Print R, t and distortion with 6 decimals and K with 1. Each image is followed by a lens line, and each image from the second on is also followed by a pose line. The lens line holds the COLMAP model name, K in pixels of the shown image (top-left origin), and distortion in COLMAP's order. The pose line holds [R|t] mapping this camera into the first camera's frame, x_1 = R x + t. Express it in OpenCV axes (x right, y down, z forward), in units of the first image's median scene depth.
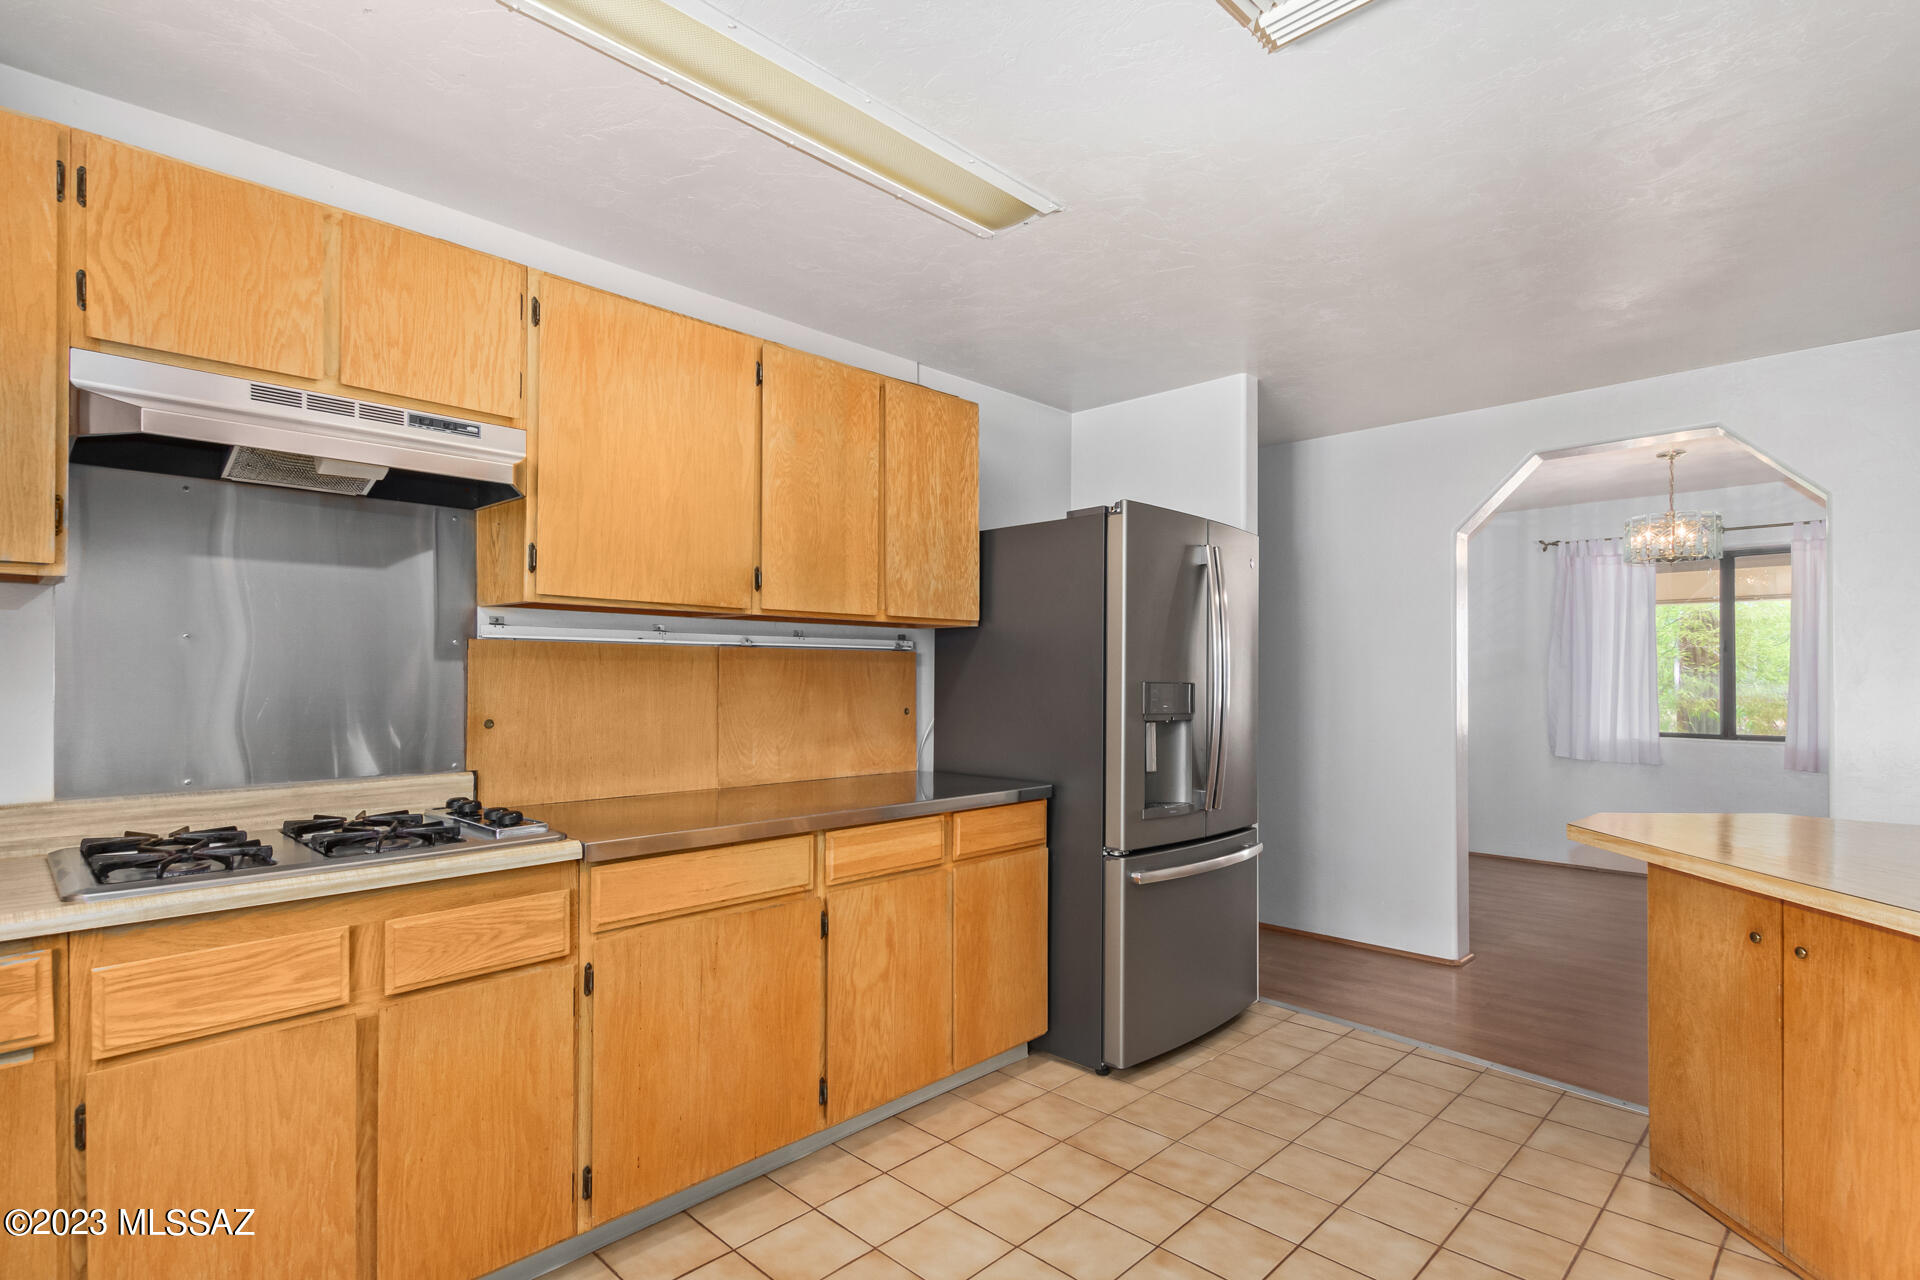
lens RADIAL K [[941.8, 0, 965.3], [0, 941.8, 657.4], [0, 0, 1]] dist [0.013632, -0.001200]
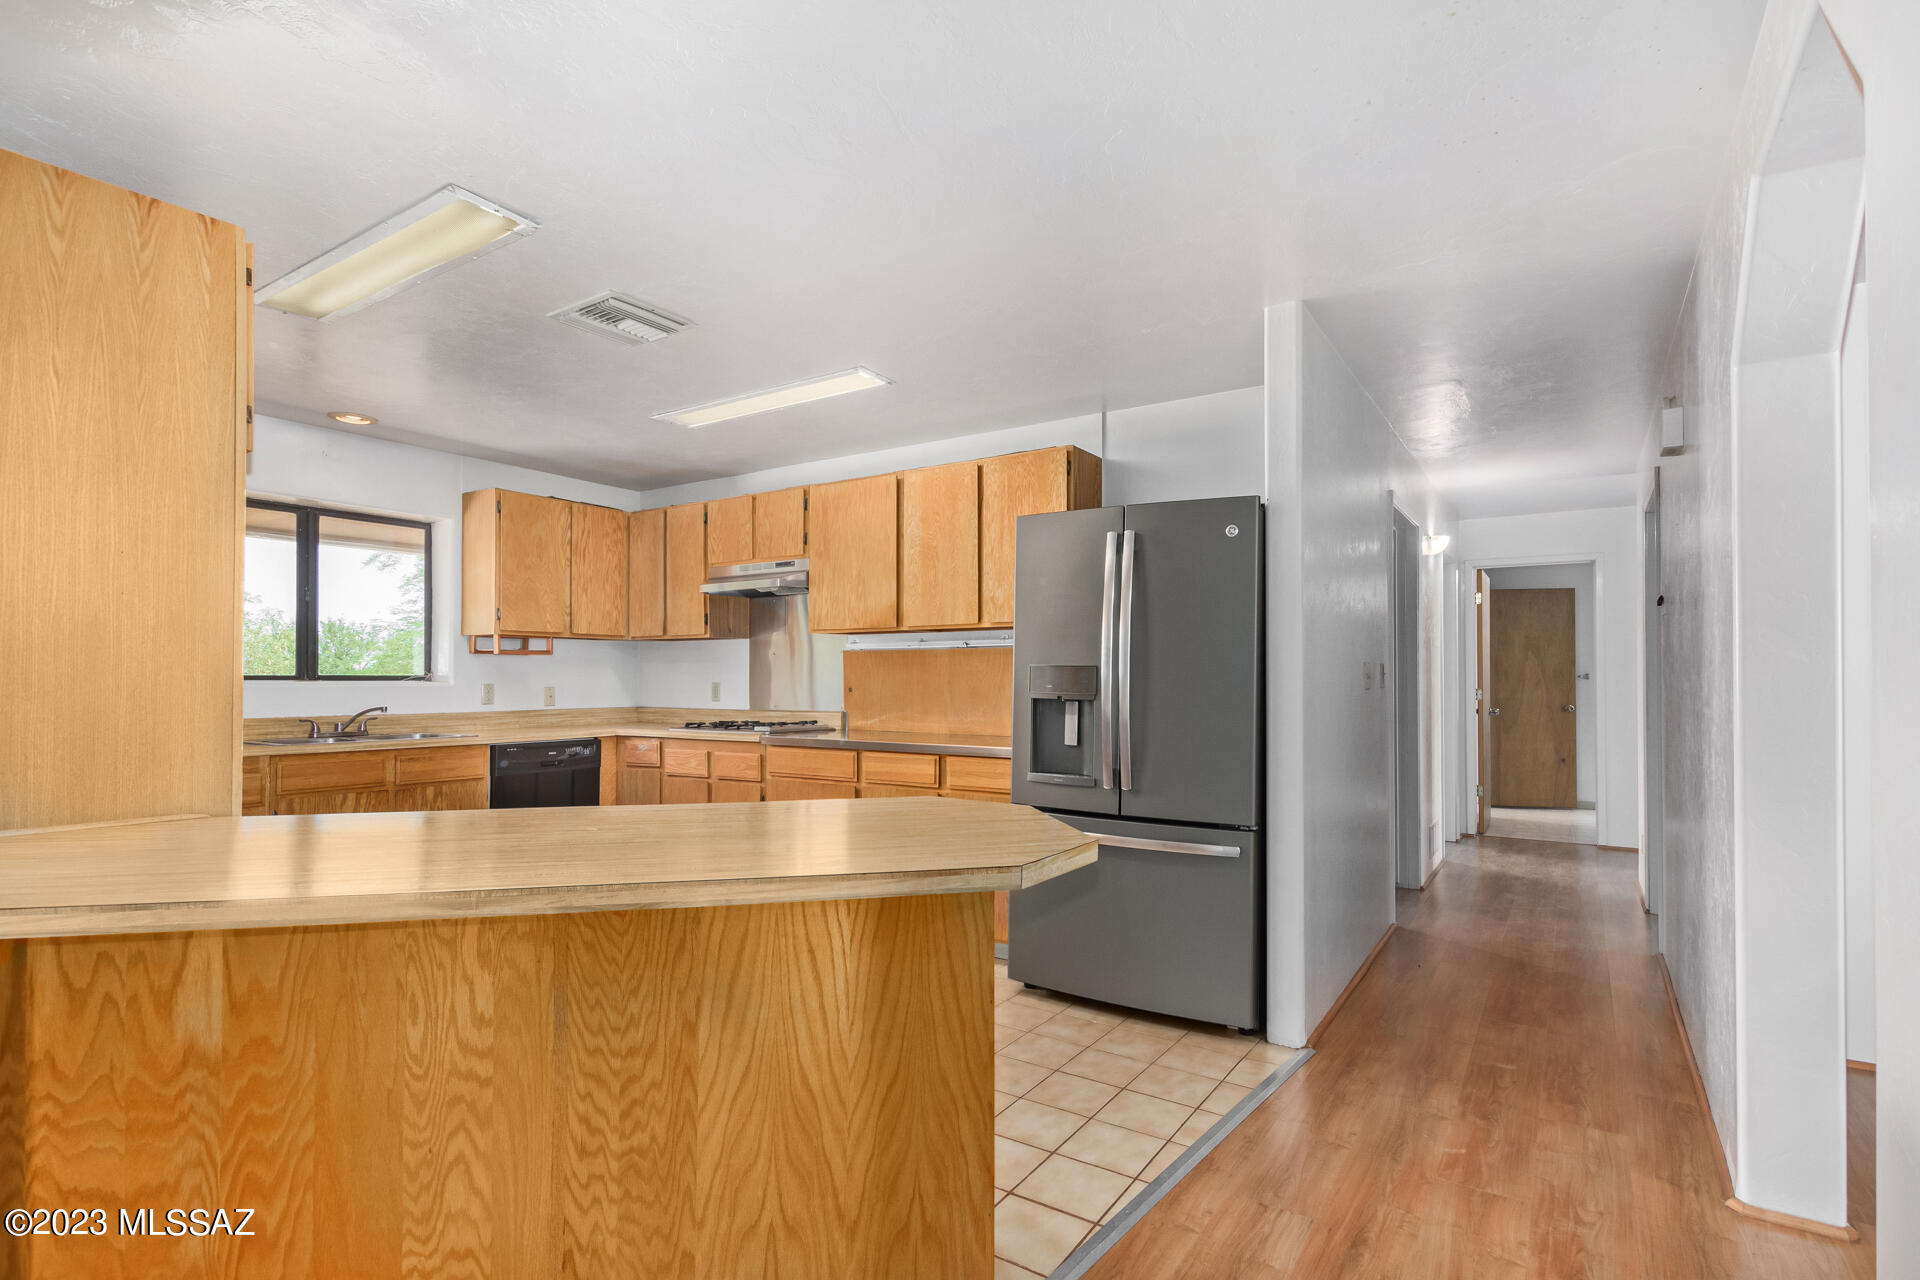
lens RADIAL K [[941.8, 0, 964.3], [0, 941.8, 656.9], [0, 0, 1]] dist [0.013632, -0.001200]
pose [[0.191394, -0.023041, -0.981243, 1.380060], [0.016302, 0.999661, -0.020294, 0.037856], [0.981378, -0.012112, 0.191705, 0.712095]]
